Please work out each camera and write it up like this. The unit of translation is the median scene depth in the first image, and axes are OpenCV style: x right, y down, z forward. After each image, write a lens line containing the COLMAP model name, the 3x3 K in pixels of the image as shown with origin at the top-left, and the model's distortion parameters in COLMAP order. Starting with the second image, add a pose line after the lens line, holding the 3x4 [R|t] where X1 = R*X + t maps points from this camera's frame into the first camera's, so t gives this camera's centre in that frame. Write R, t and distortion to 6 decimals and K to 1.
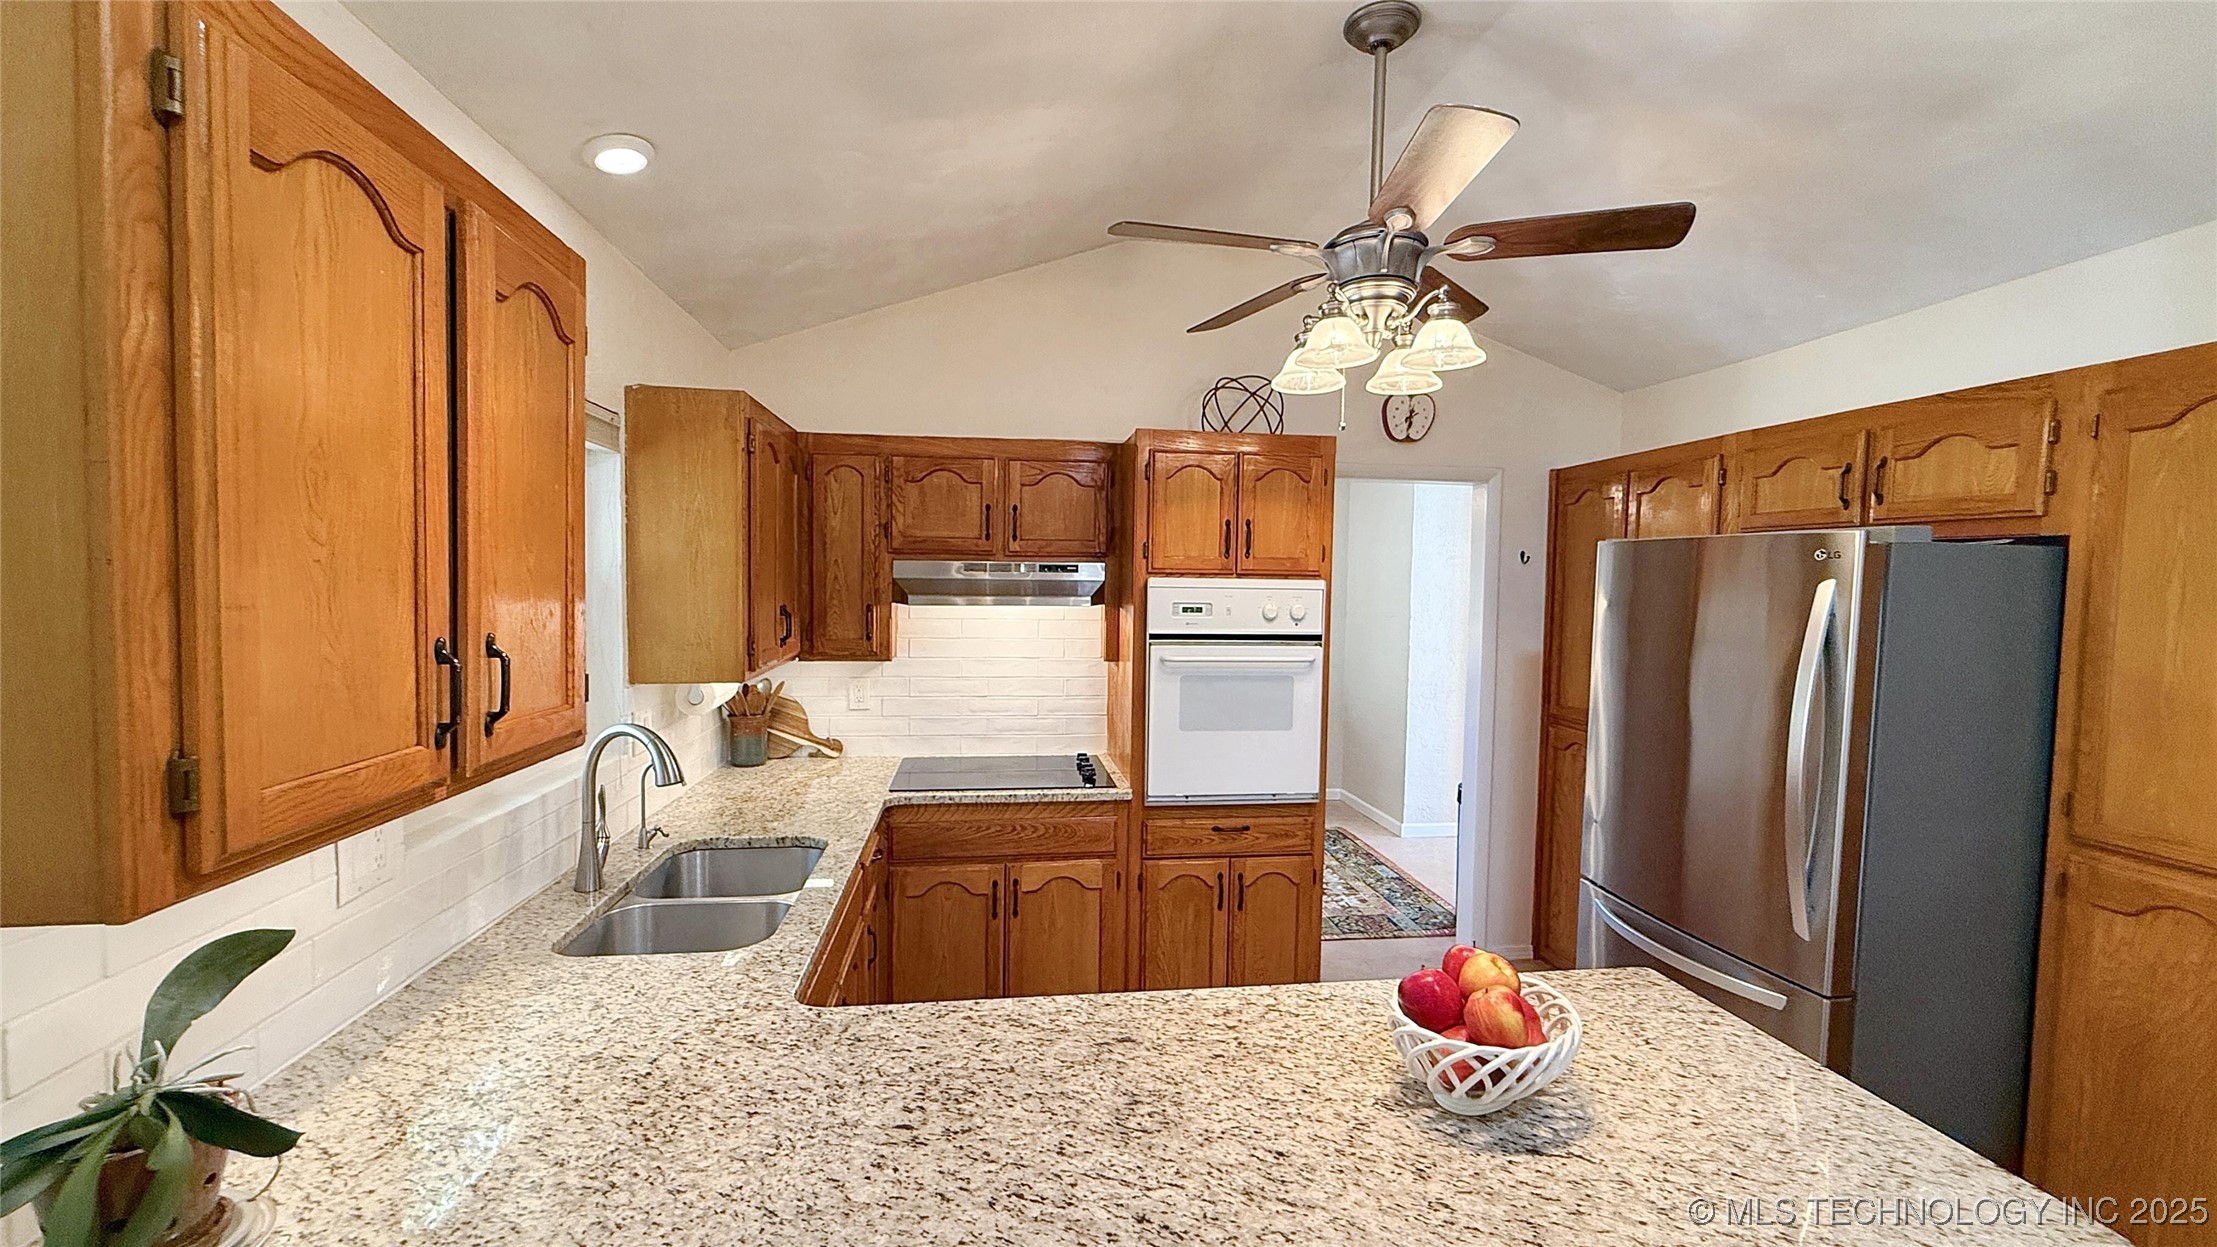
lens RADIAL K [[884.1, 0, 1112.9], [0, 884.1, 623.2], [0, 0, 1]] dist [0.000147, -0.000276]
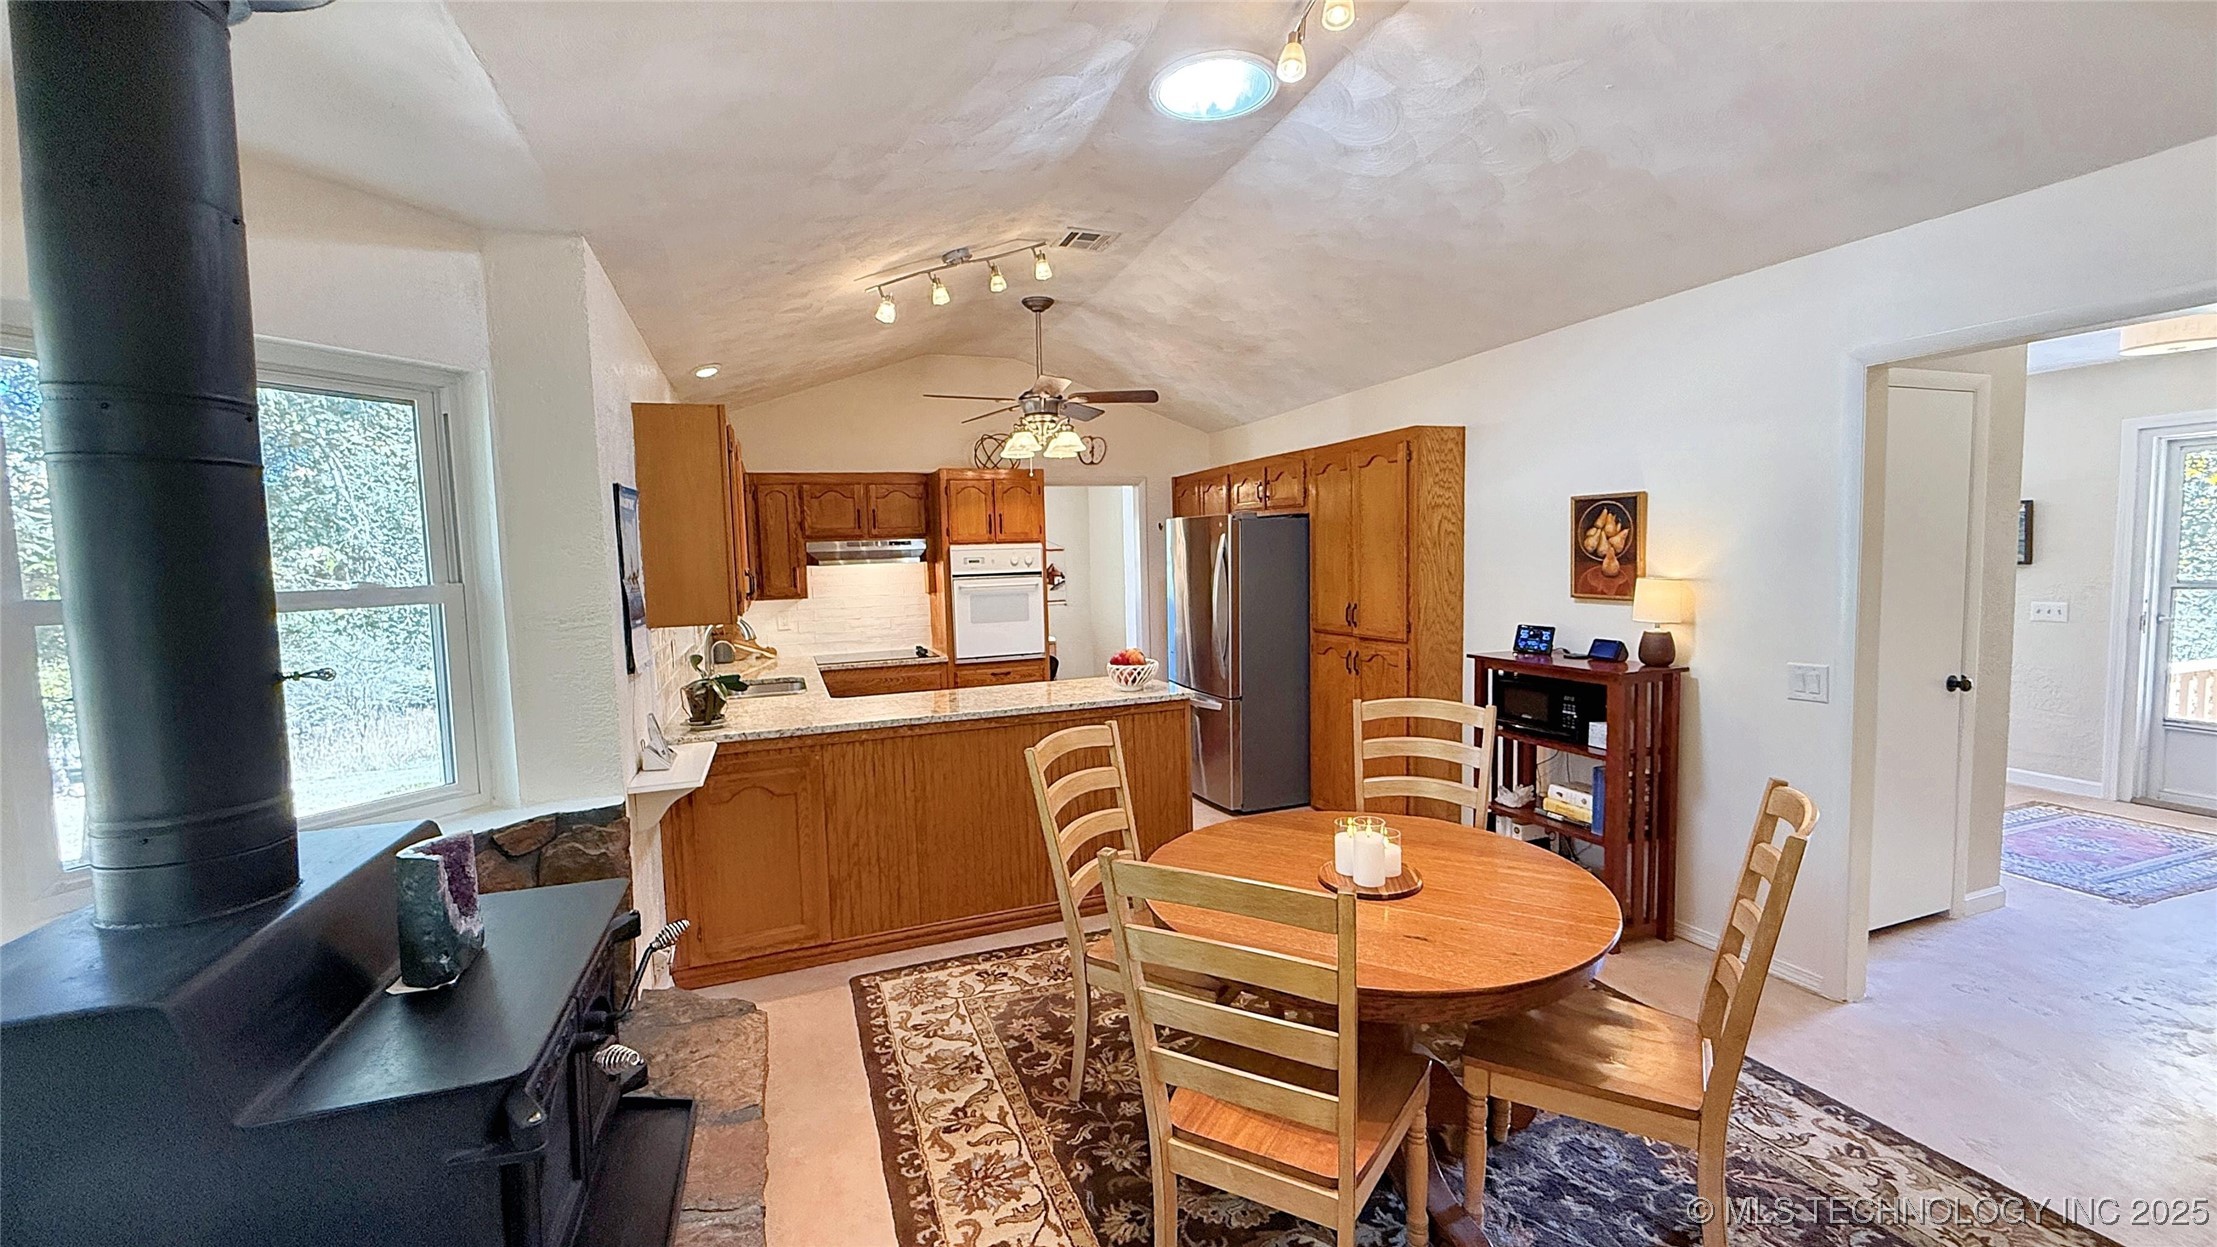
lens RADIAL K [[884.1, 0, 1097.1], [0, 884.1, 611.5], [0, 0, 1]] dist [0.000147, -0.000276]
pose [[0.979051, -0.058059, 0.195161, -0.028377], [0.053439, 0.998154, 0.028859, 0.049146], [-0.196477, -0.017825, 0.980346, -0.886789]]
